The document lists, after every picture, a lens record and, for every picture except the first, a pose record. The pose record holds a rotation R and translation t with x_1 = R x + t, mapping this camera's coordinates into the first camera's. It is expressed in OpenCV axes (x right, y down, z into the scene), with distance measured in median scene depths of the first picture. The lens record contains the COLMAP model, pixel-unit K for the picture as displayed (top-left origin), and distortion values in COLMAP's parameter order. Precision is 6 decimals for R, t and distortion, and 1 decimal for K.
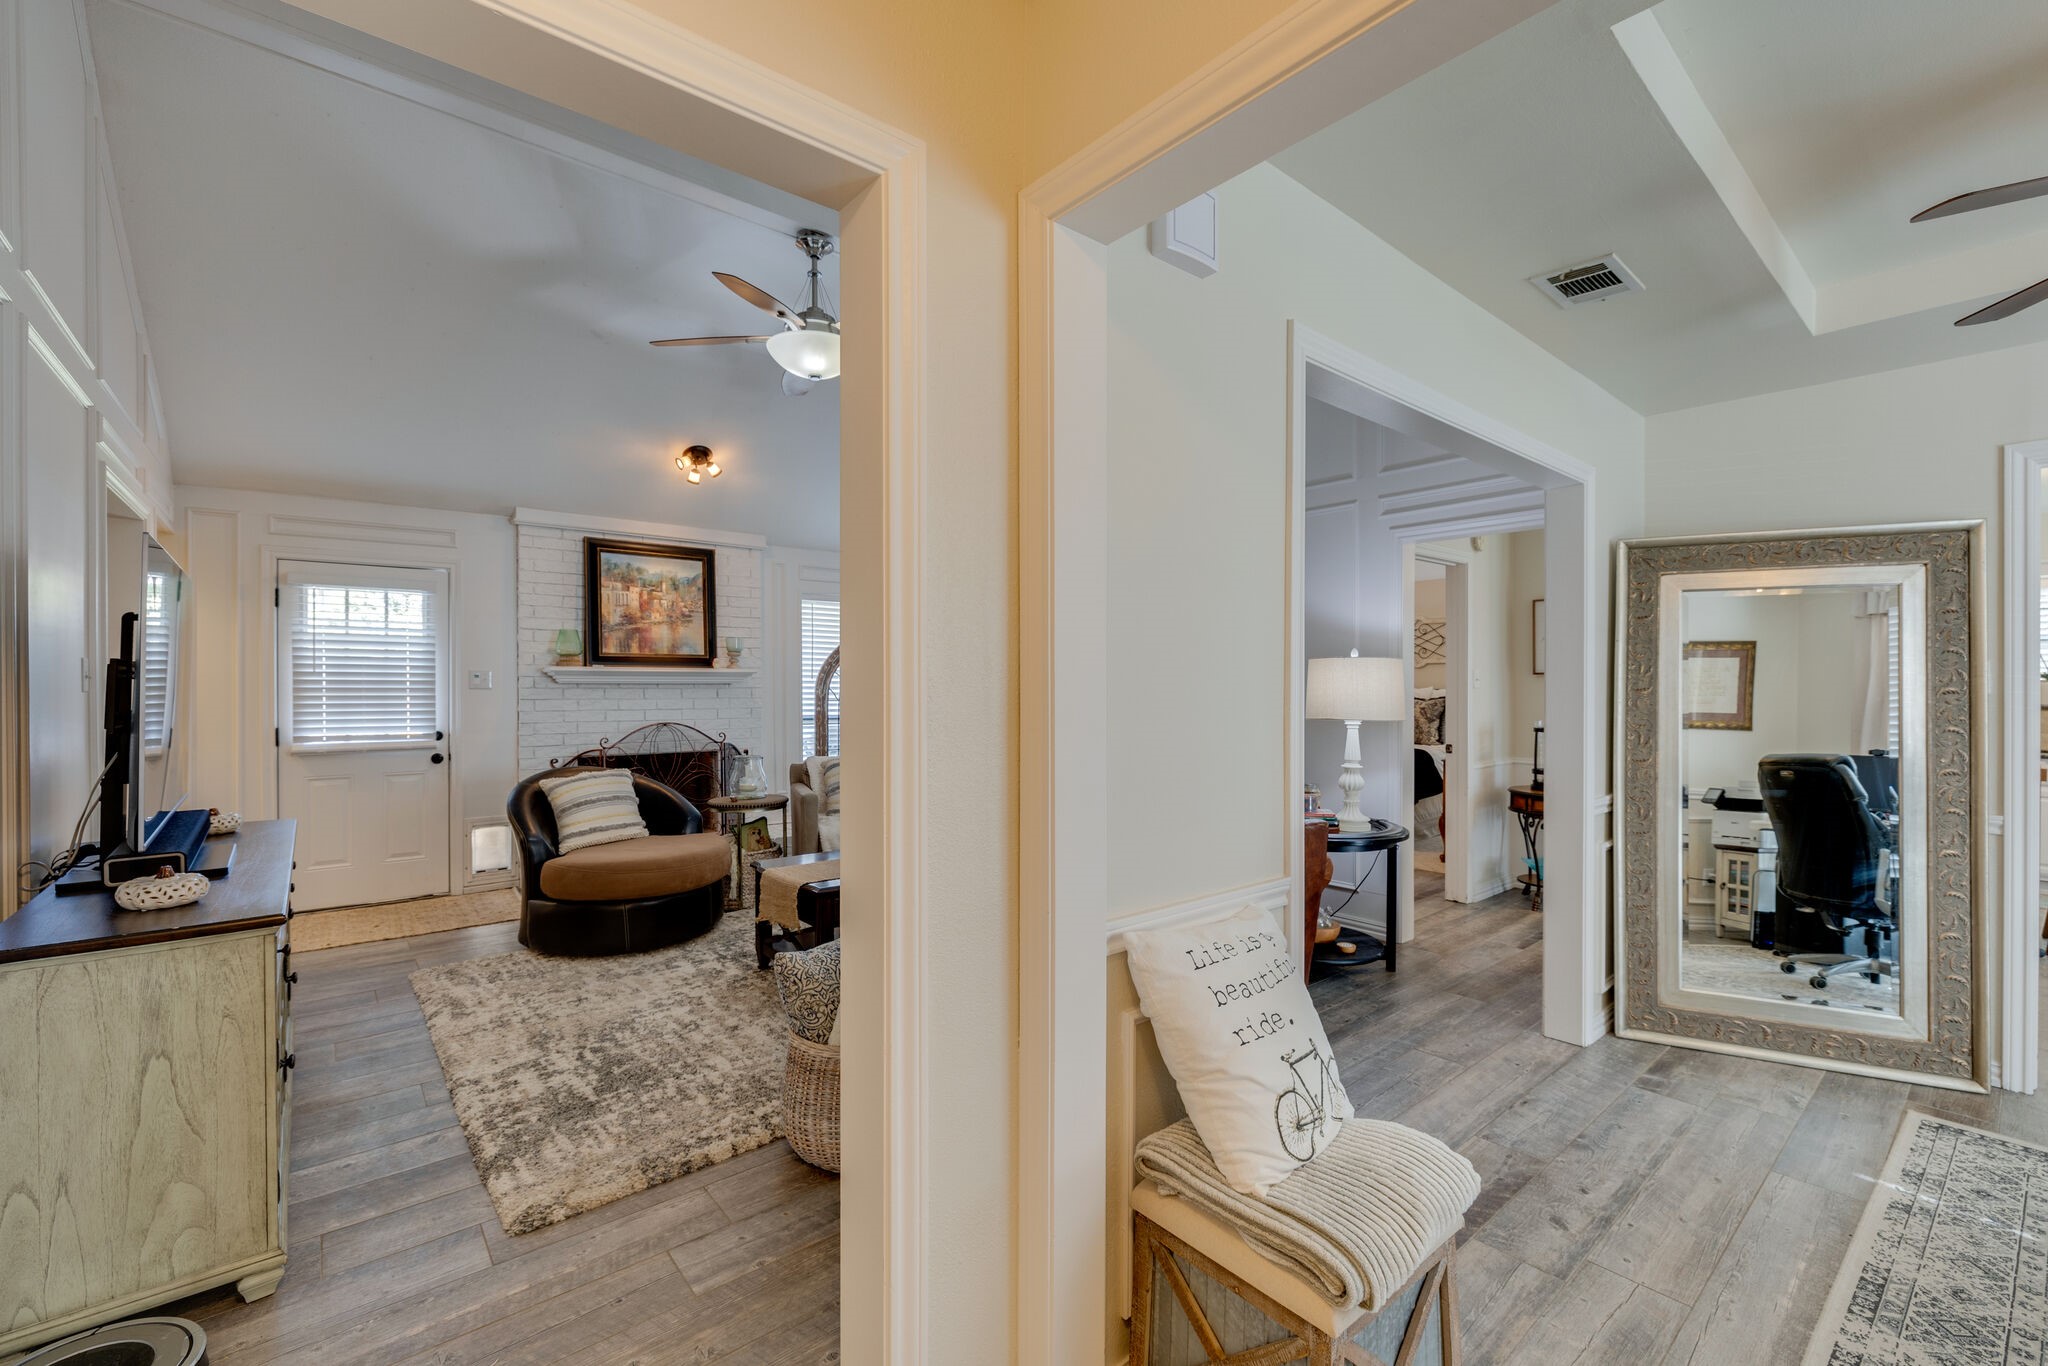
lens RADIAL K [[855.8, 0, 1026.3], [0, 855.8, 687.8], [0, 0, 1]] dist [-0.001065, 0.000103]
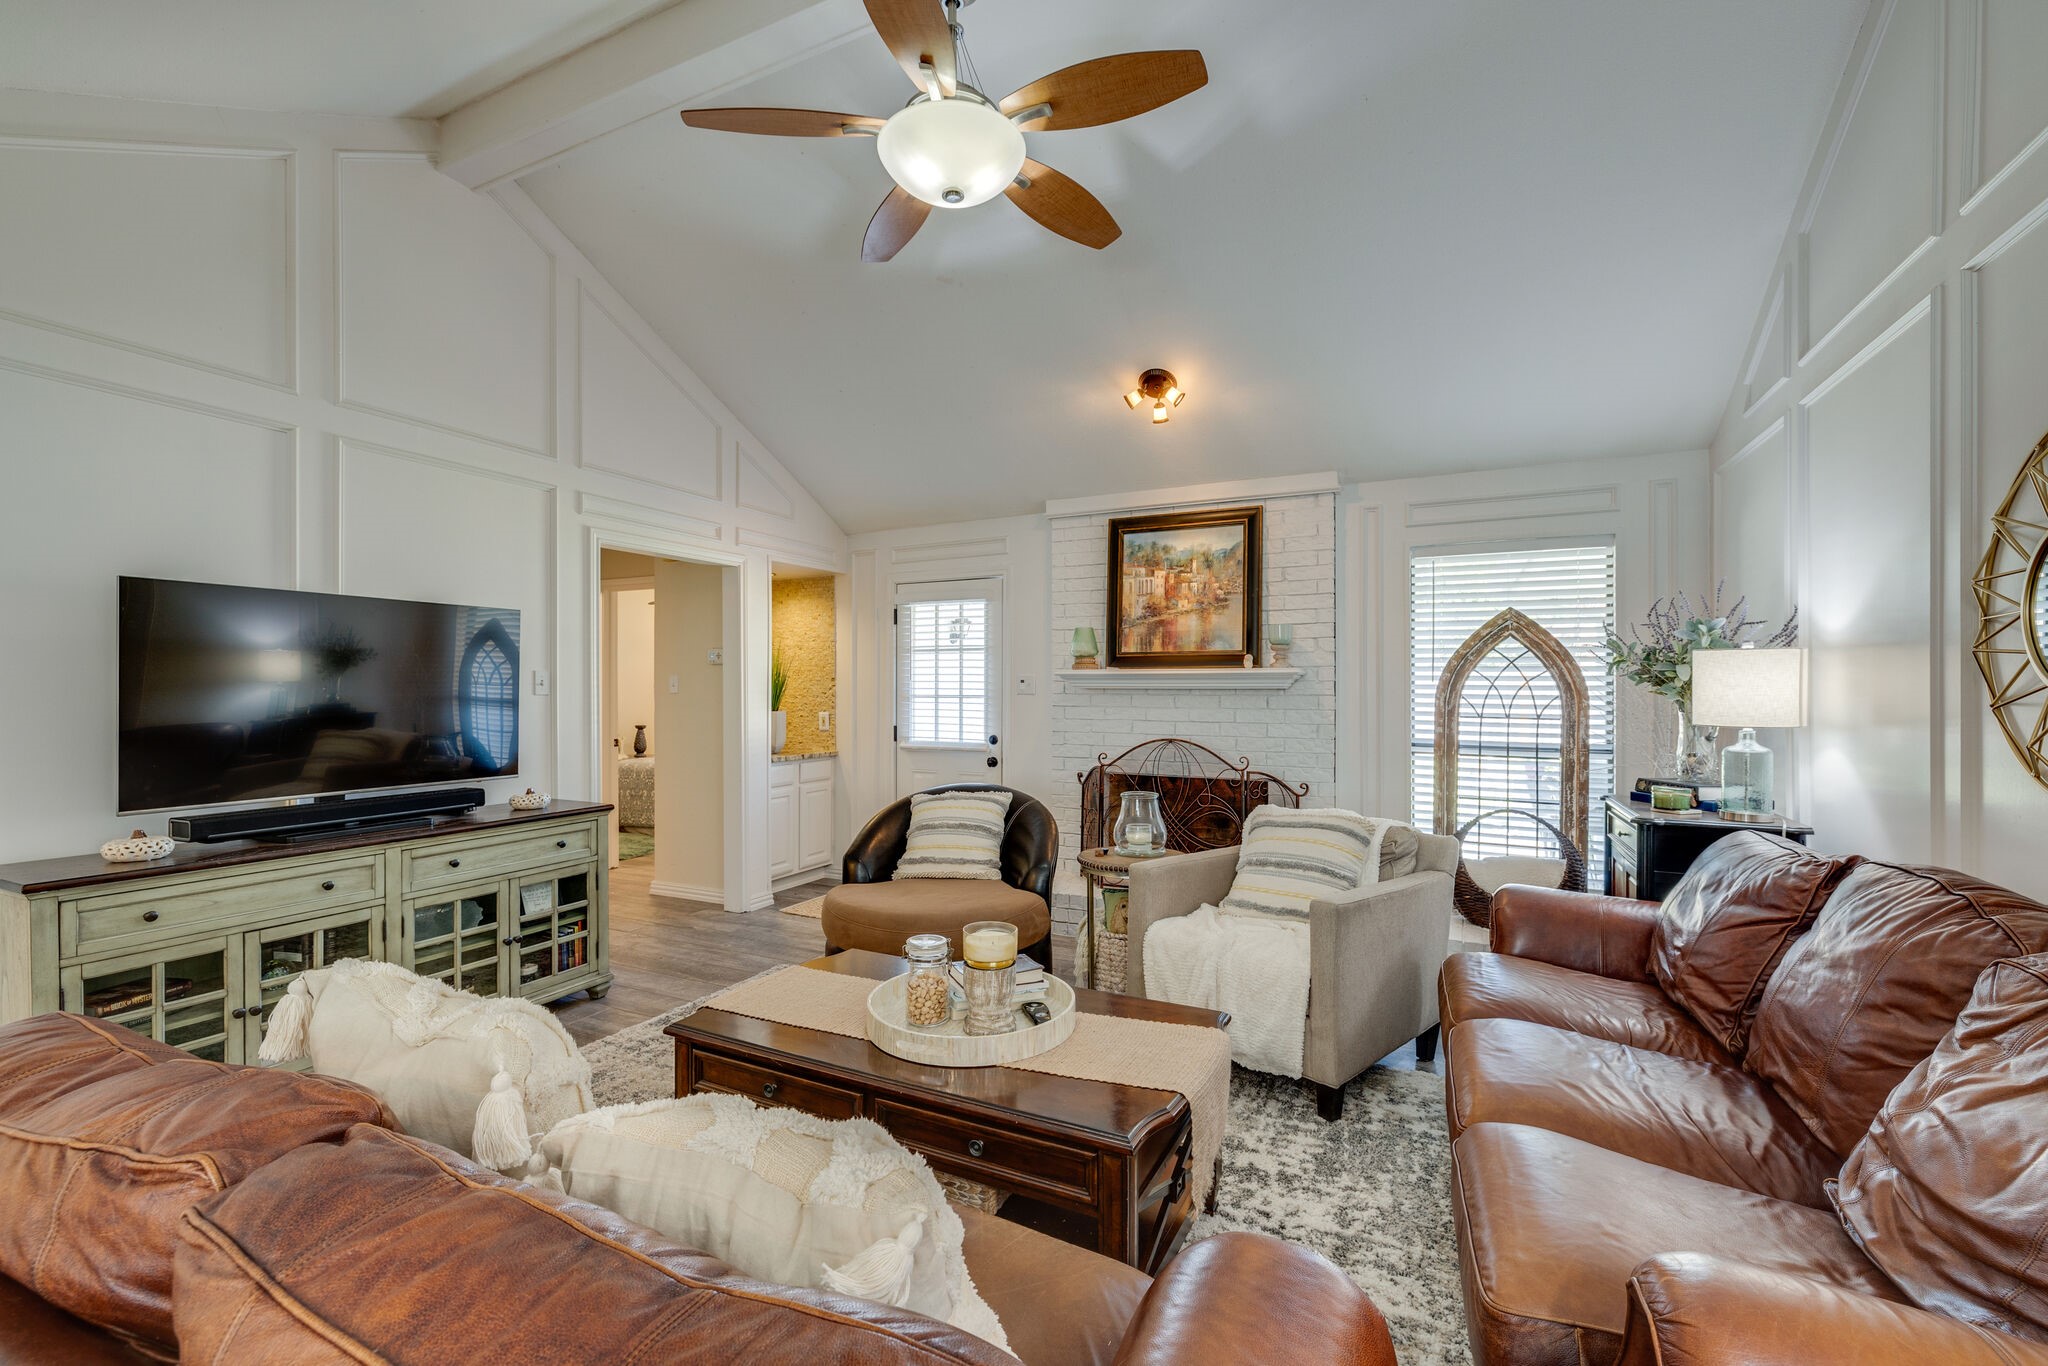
lens RADIAL K [[855.8, 0, 1026.3], [0, 855.8, 687.8], [0, 0, 1]] dist [-0.001065, 0.000103]
pose [[0.410085, -0.000995, -0.912047, 0.327416], [-0.005902, 0.999976, -0.003745, -0.002867], [0.912028, 0.006918, 0.410069, 0.770926]]
